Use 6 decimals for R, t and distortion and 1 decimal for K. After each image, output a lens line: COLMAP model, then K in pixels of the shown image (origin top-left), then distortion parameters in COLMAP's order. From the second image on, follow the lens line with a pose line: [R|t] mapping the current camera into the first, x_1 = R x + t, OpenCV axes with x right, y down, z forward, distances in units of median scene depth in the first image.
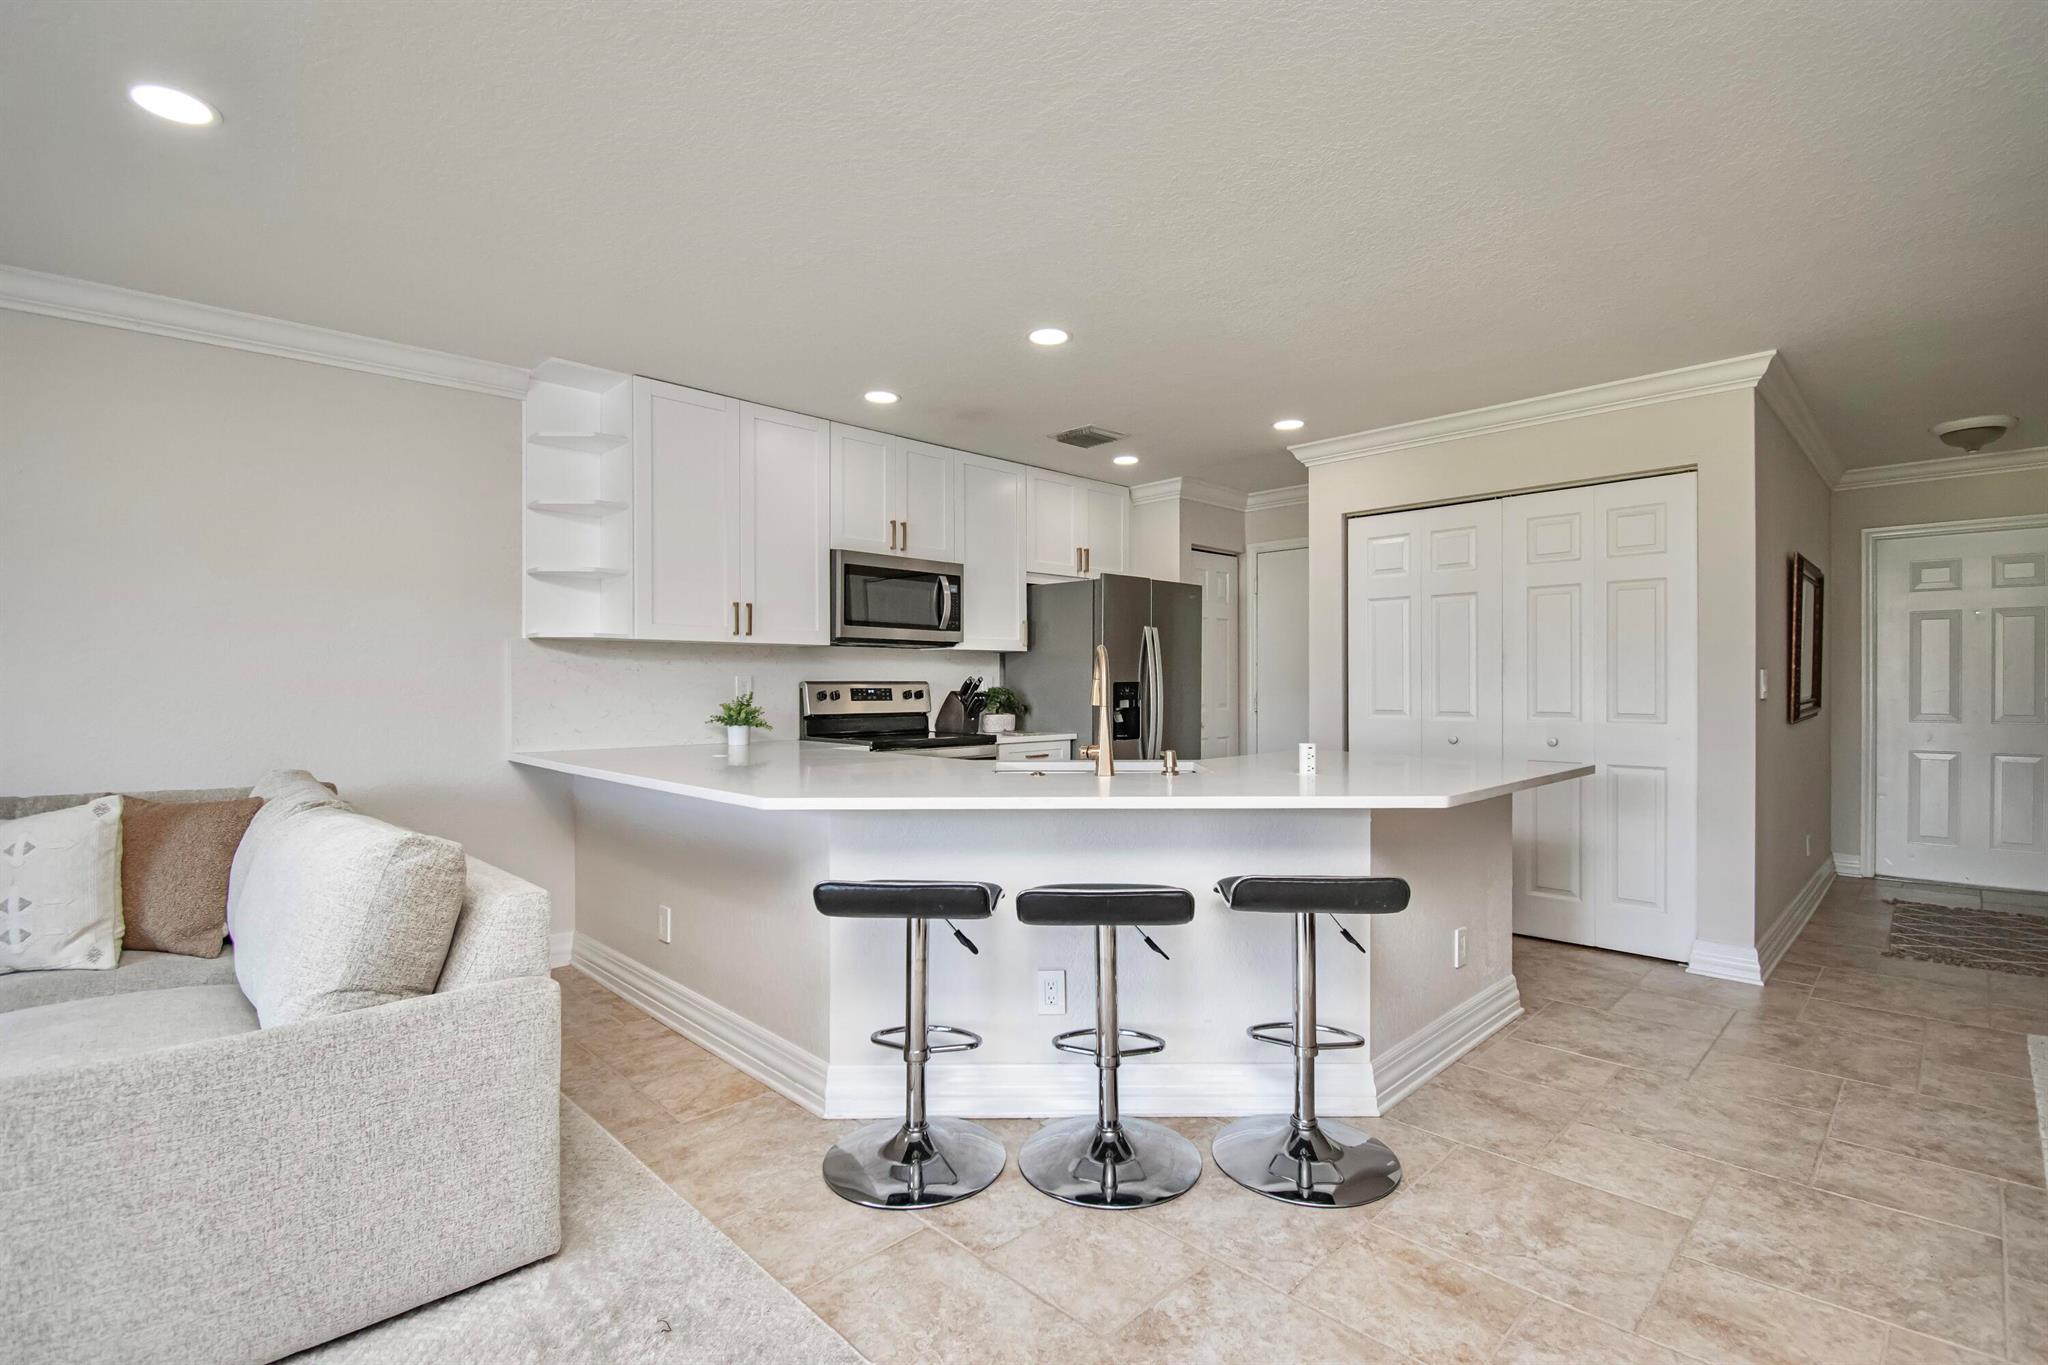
lens RADIAL K [[922.2, 0, 1035.4], [0, 922.2, 681.9], [0, 0, 1]] dist [-0.001175, -0.000519]
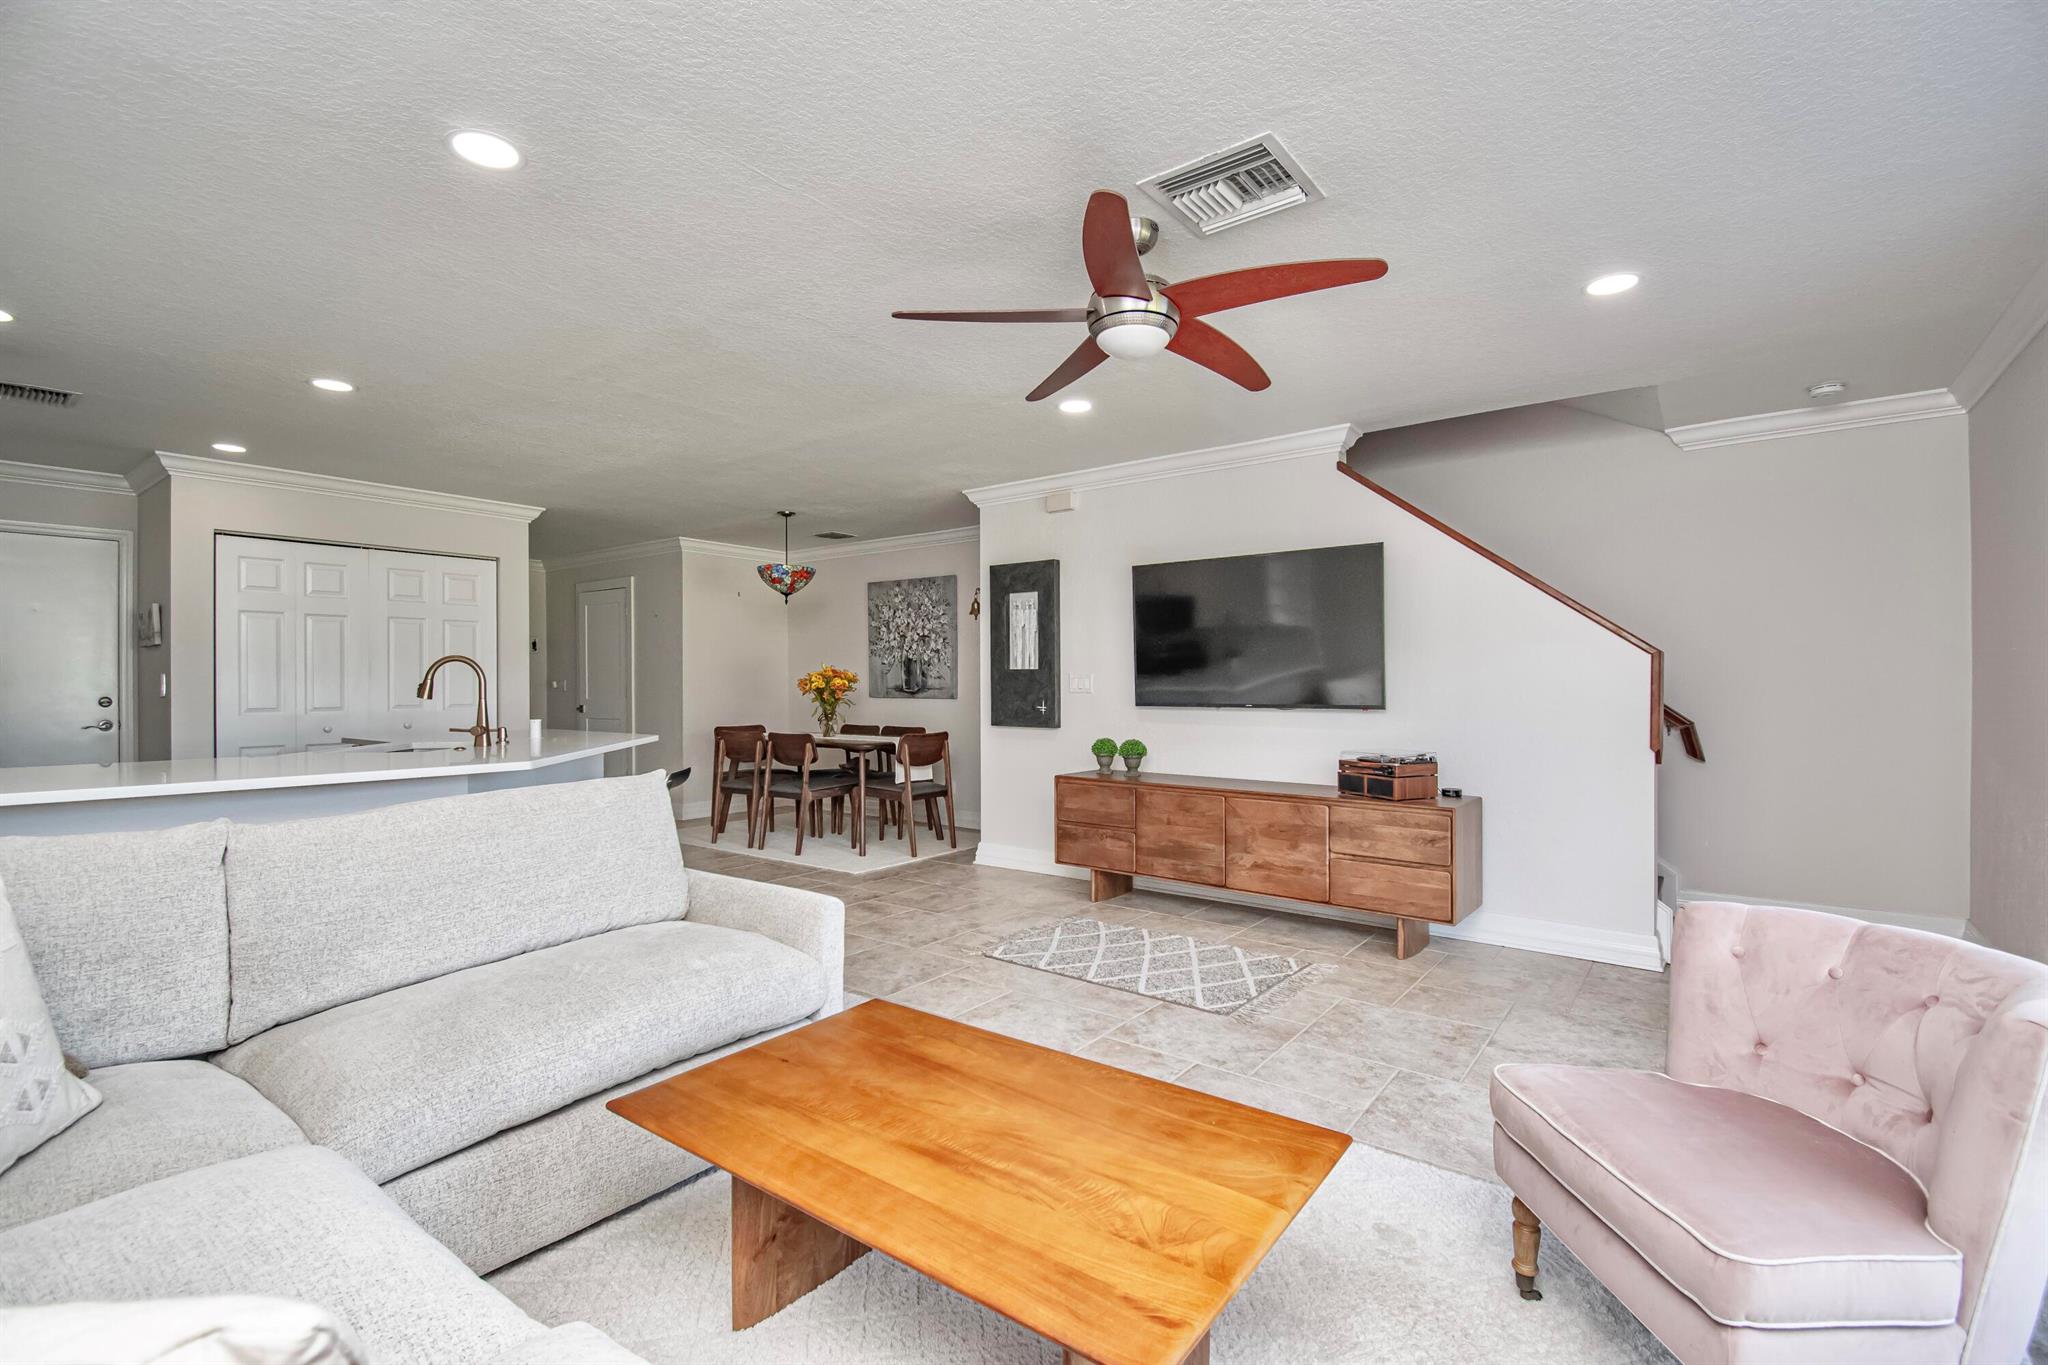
lens RADIAL K [[922.2, 0, 1035.4], [0, 922.2, 681.9], [0, 0, 1]] dist [-0.001175, -0.000519]
pose [[-0.147605, 0.002810, 0.989042, -0.874100], [-0.003258, 0.999989, -0.003327, -0.002698], [-0.989041, -0.003713, -0.147595, 0.211028]]
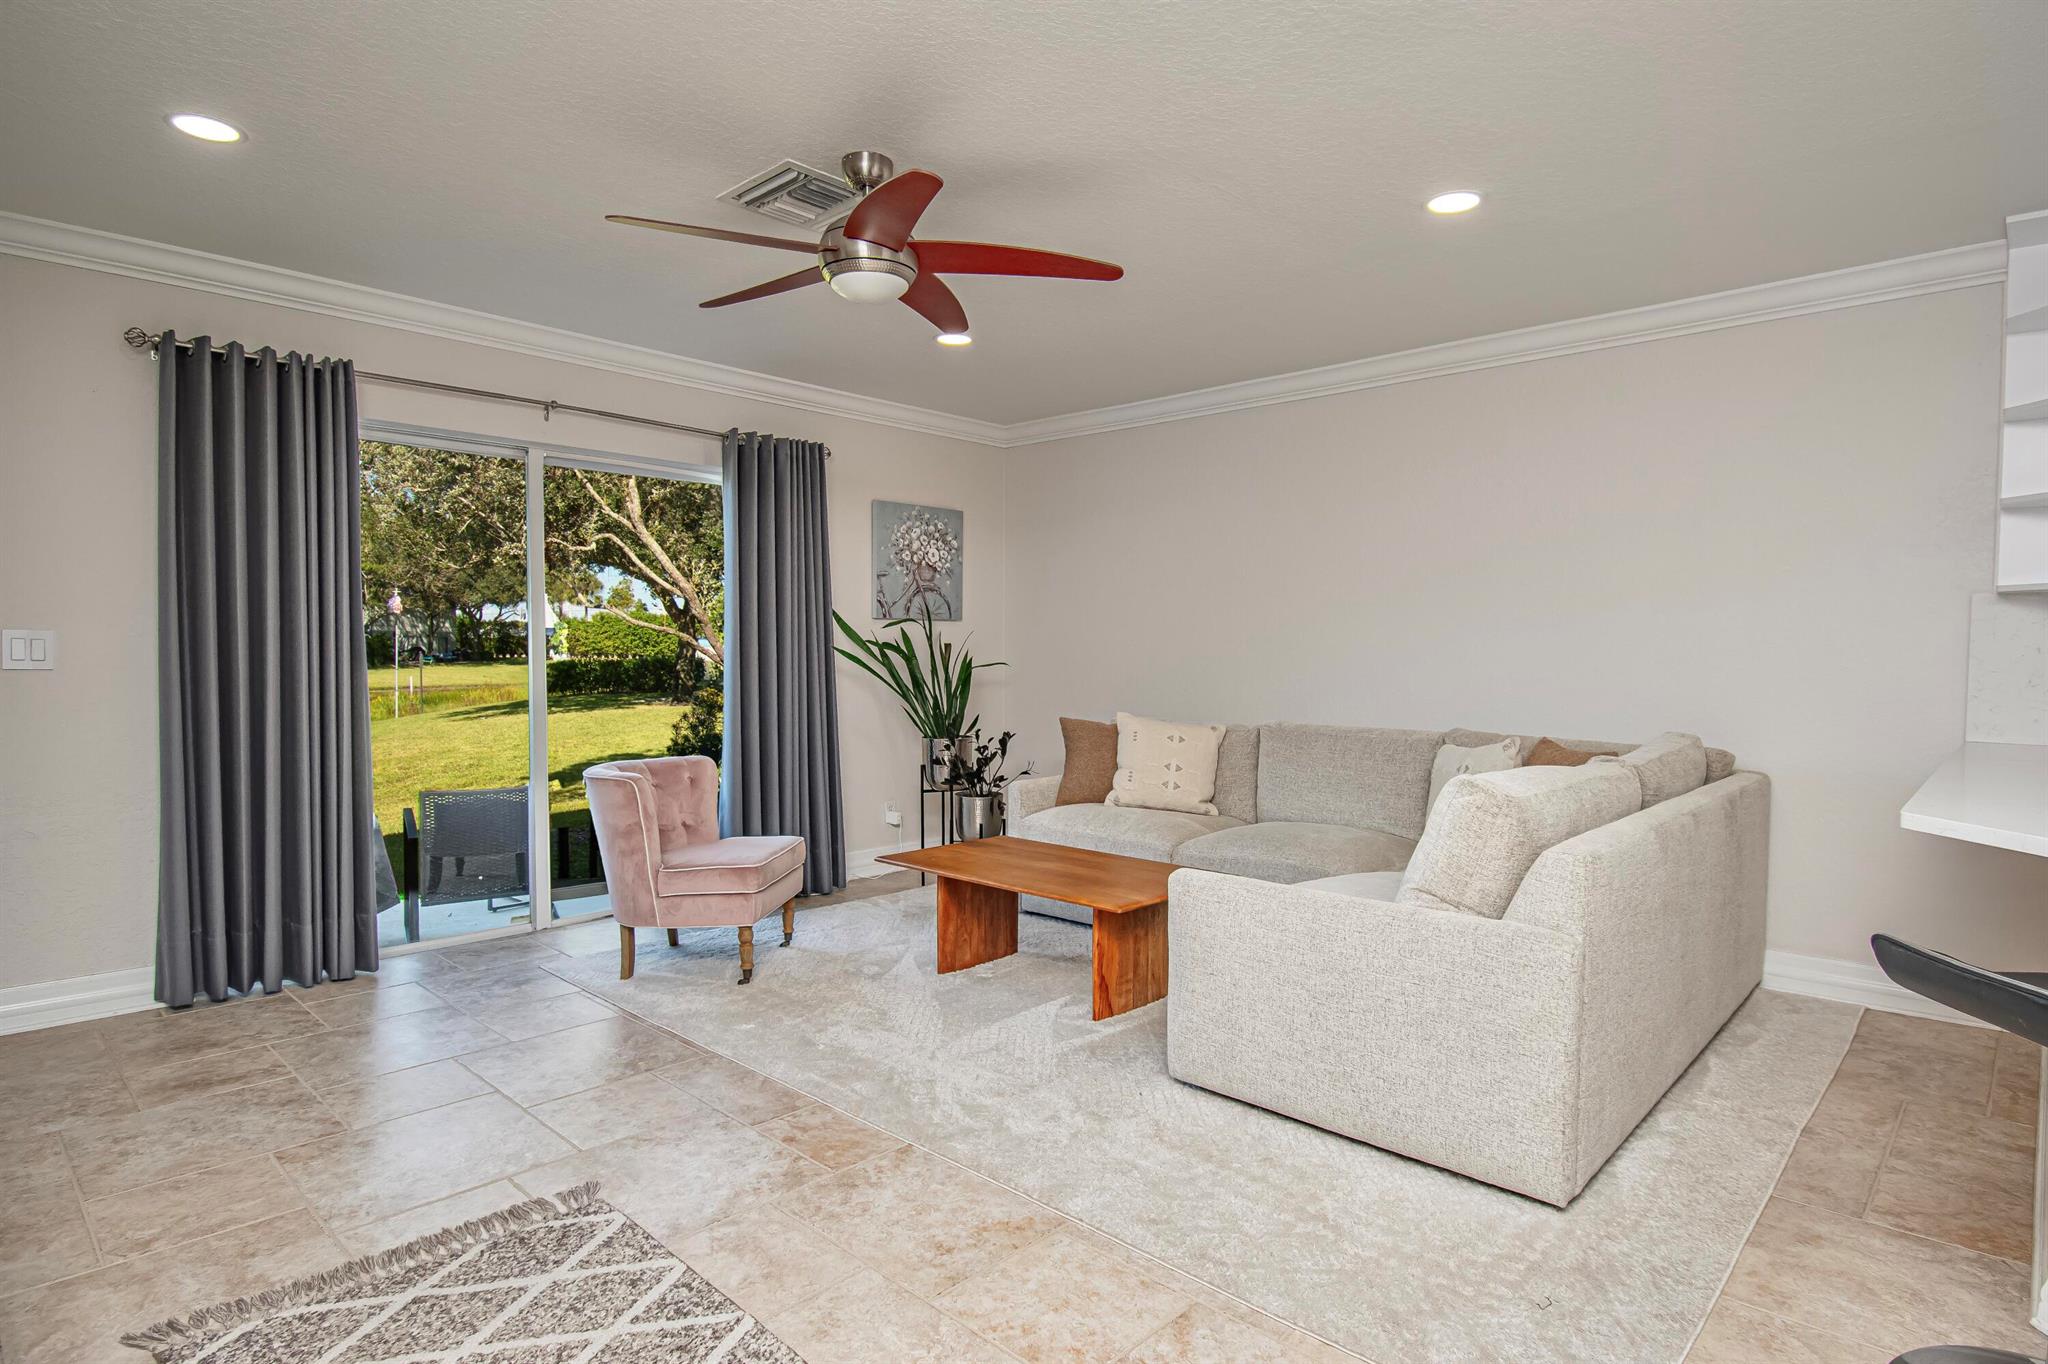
lens RADIAL K [[1094.0, 0, 1024.0], [0, 1094.0, 682.0], [0, 0, 1]] dist [0.001403, -0.000237]
pose [[0.034071, 0.028951, -0.999000, 0.247368], [0.006536, 0.999553, 0.029190, 0.000388], [0.999398, -0.007524, 0.033866, 0.140458]]
